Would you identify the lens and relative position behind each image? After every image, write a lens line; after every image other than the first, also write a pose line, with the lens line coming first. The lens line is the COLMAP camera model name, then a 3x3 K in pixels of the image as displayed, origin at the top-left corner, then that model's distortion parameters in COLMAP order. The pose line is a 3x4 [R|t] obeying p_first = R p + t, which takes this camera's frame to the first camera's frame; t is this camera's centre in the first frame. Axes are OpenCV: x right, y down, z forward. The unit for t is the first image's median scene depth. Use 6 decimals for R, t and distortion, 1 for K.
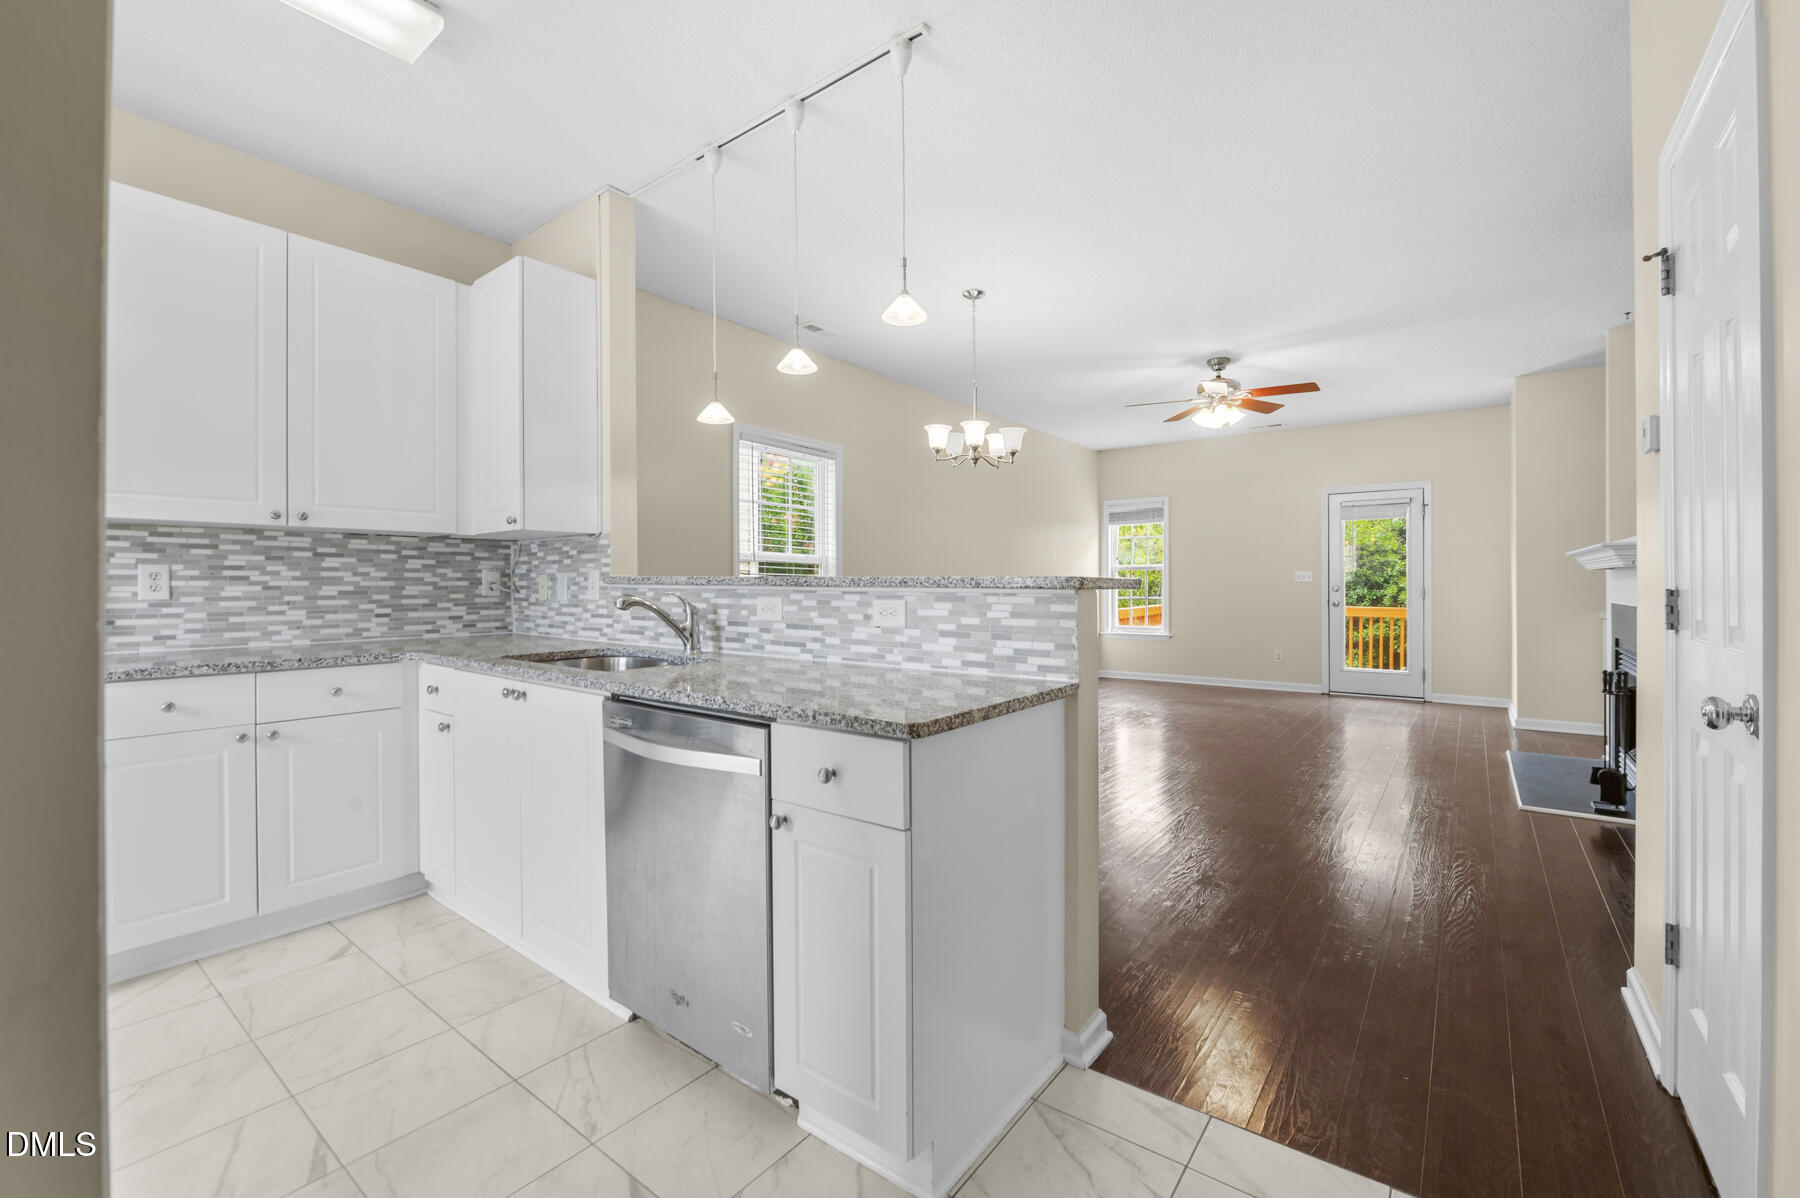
lens RADIAL K [[757.8, 0, 904.1], [0, 757.8, 583.5], [0, 0, 1]] dist [-0.008769, -0.000389]
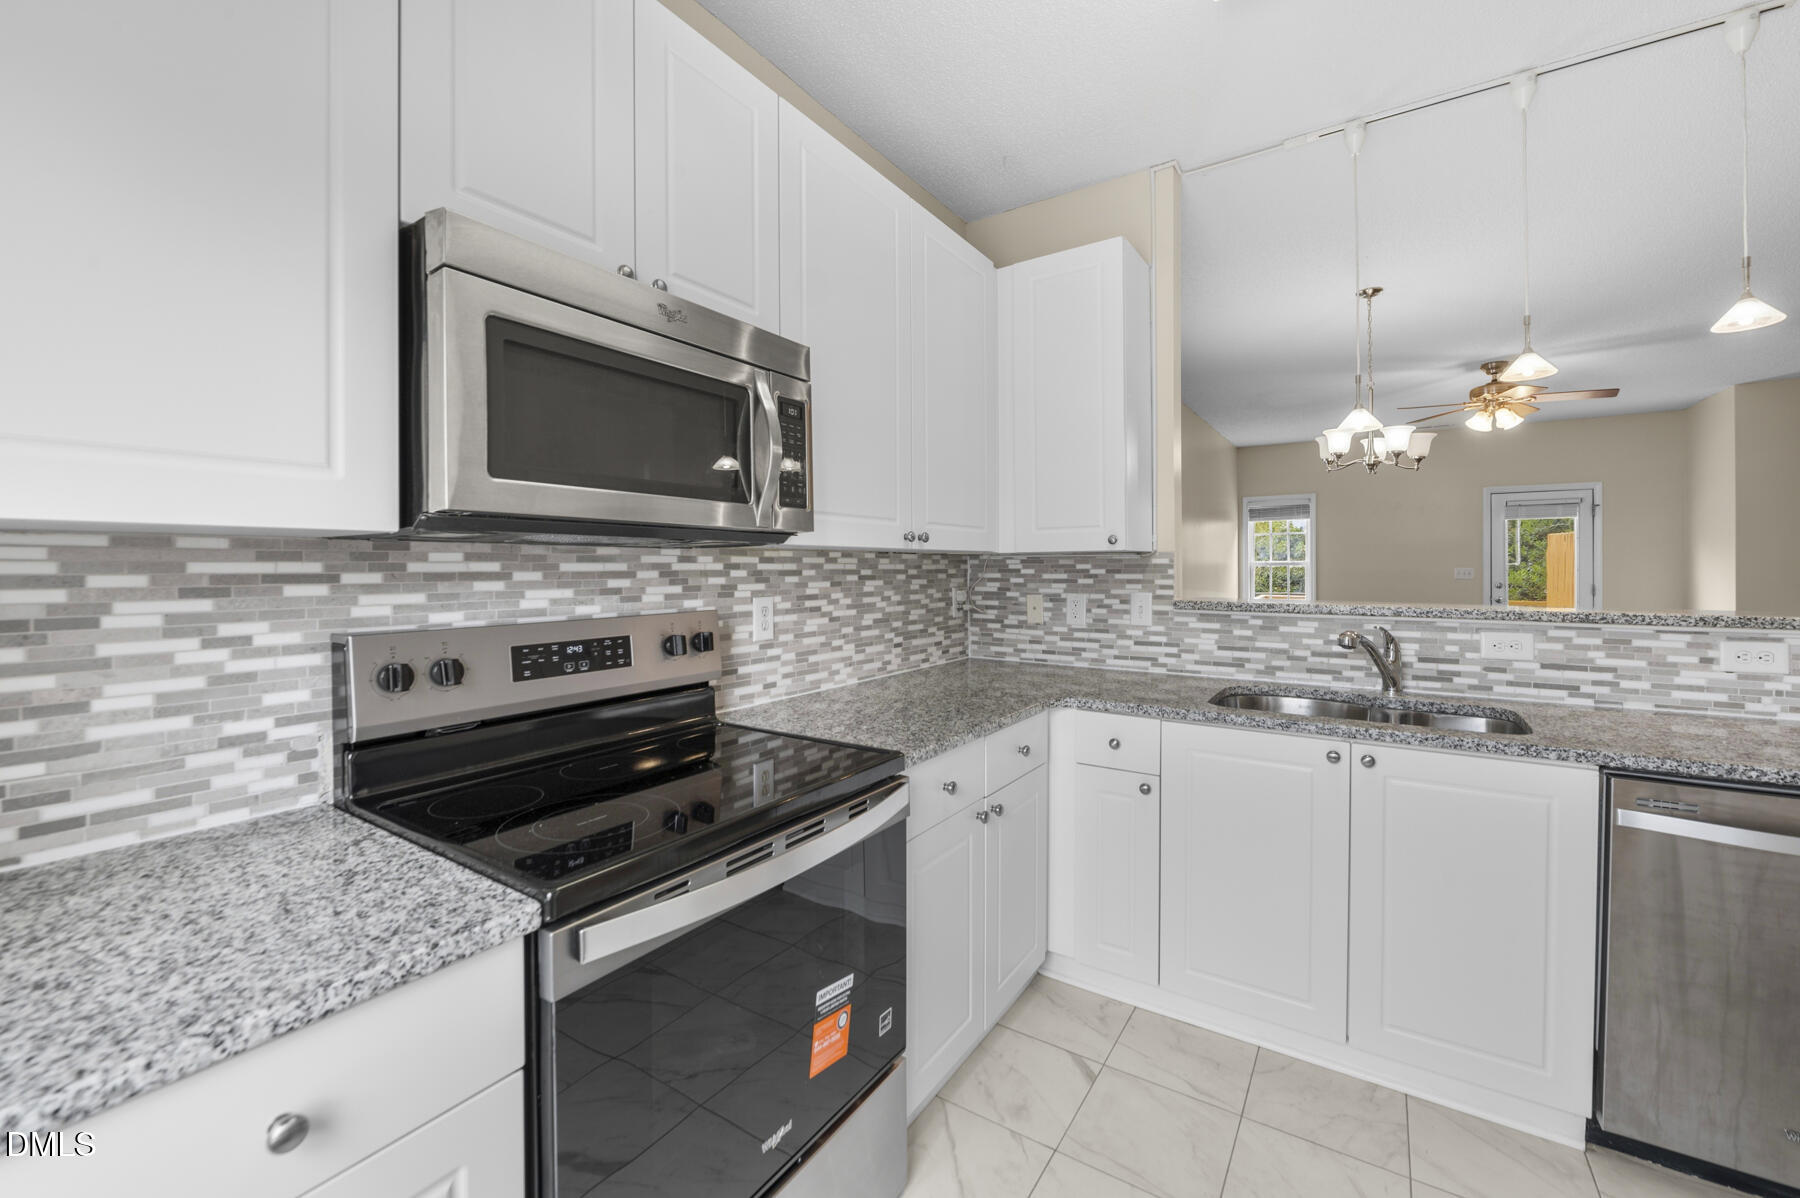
lens RADIAL K [[732.3, 0, 895.3], [0, 732.3, 569.5], [0, 0, 1]] dist [-0.007643, -0.001066]
pose [[0.997353, -0.002561, 0.072668, -0.833676], [0.002266, 0.999989, 0.004141, -0.053402], [-0.072678, -0.003965, 0.997348, 0.176288]]
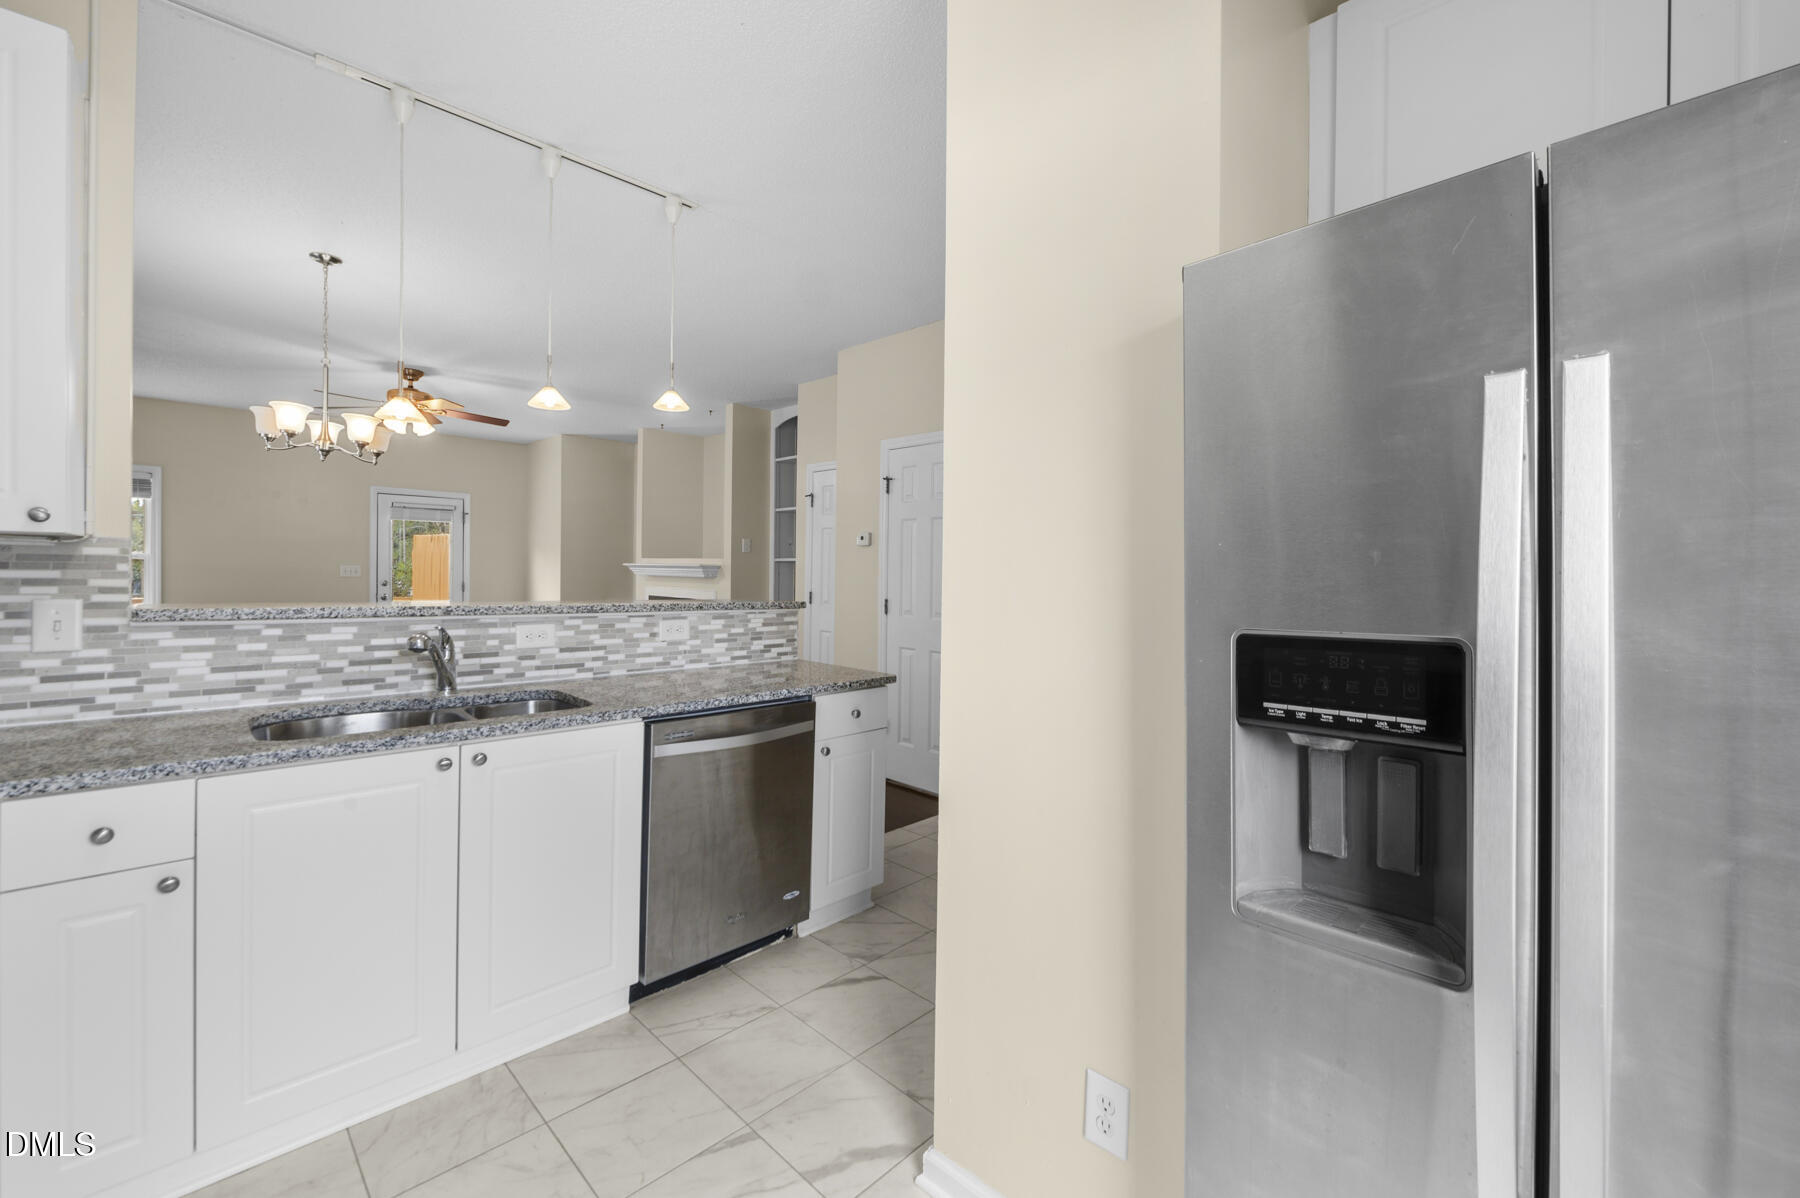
lens RADIAL K [[732.3, 0, 943.1], [0, 732.3, 582.3], [0, 0, 1]] dist [-0.007643, -0.001066]
pose [[0.093098, -0.010255, 0.995604, -0.972700], [-0.018344, 0.999760, 0.012014, -0.053602], [-0.995488, -0.019382, 0.092888, 0.313599]]
